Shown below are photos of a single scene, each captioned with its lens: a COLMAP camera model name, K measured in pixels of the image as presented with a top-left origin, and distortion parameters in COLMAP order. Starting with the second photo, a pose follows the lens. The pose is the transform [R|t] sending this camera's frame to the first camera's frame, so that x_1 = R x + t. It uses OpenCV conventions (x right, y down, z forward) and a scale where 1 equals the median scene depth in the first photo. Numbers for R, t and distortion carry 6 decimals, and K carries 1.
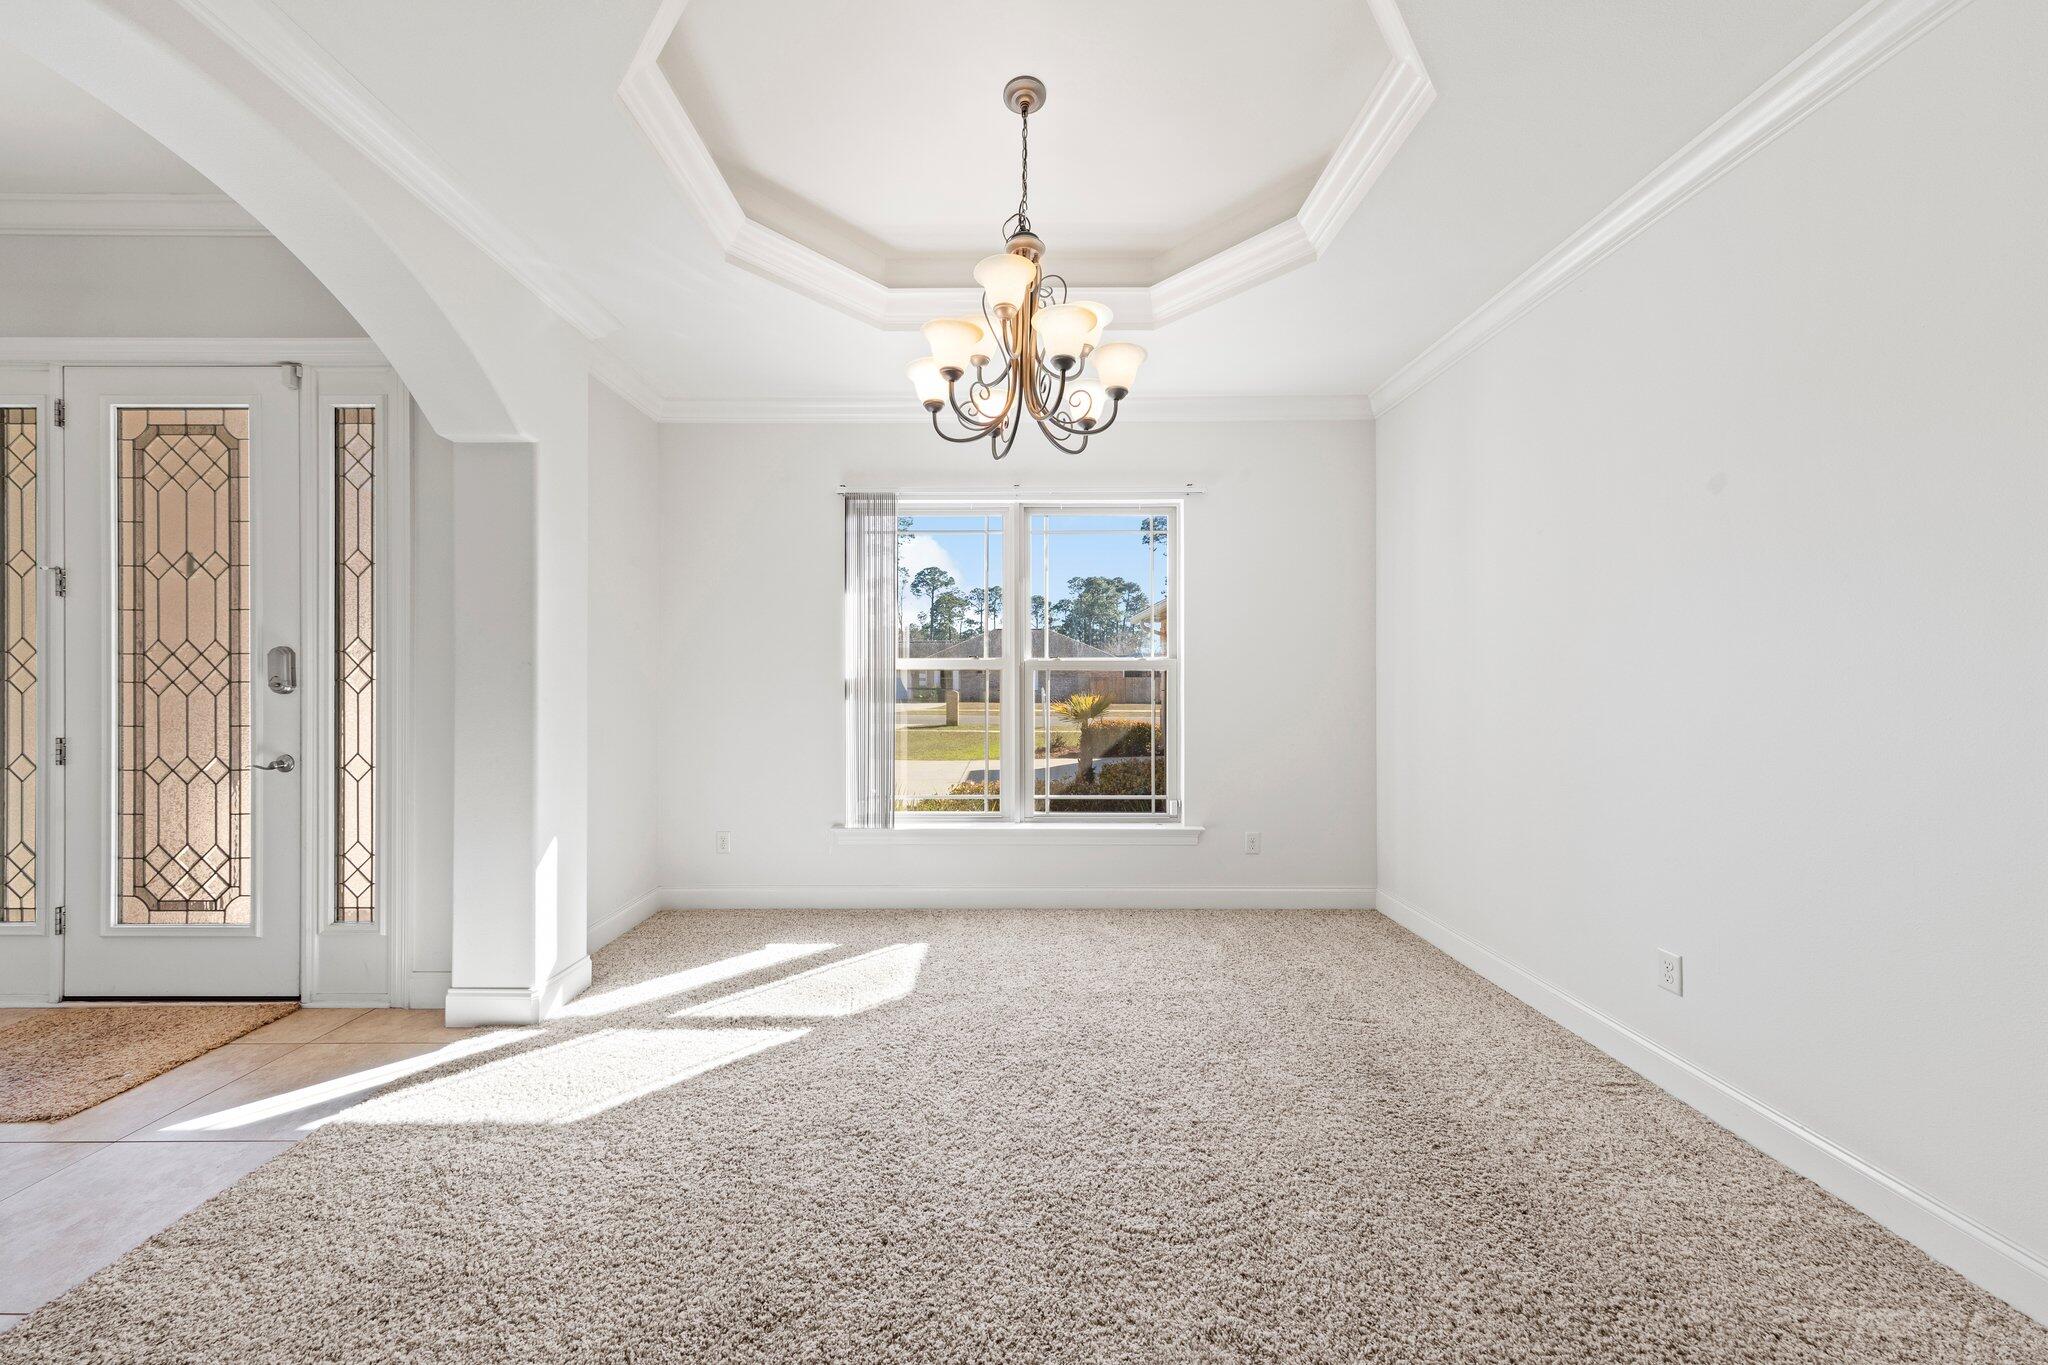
lens RADIAL K [[688.9, 0, 1013.3], [0, 688.9, 675.3], [0, 0, 1]] dist [0.000475, -0.000125]
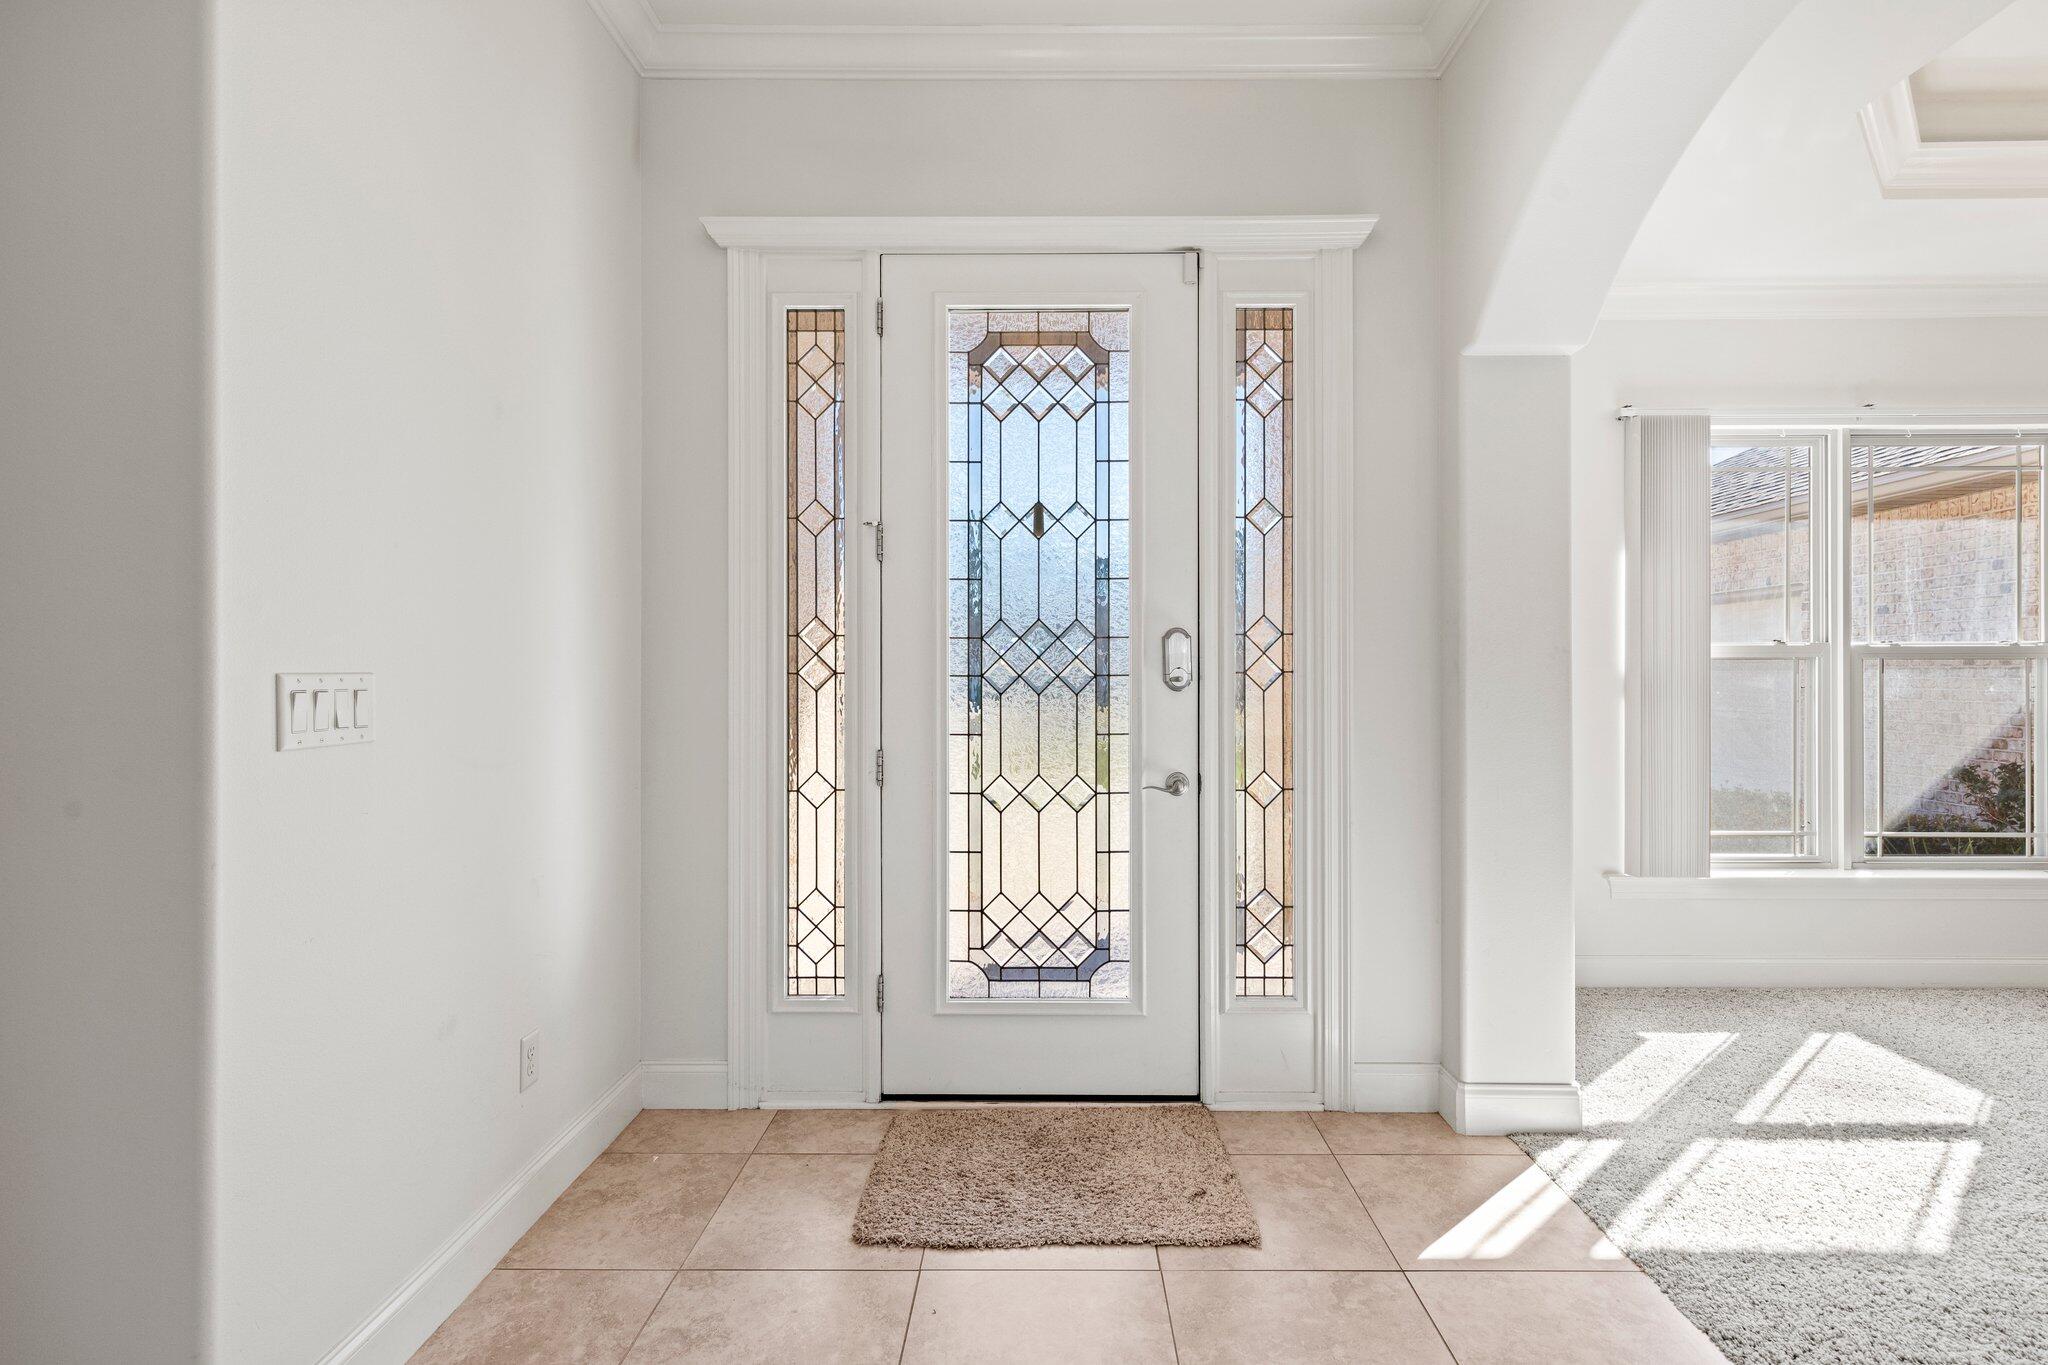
lens RADIAL K [[995.8, 0, 1029.1], [0, 995.8, 672.4], [0, 0, 1]] dist [-0.002165, 0.000484]
pose [[0.999915, -0.001082, -0.013010, -1.196821], [0.001112, 0.999997, 0.002314, 0.003635], [0.013008, -0.002328, 0.999913, -0.080897]]
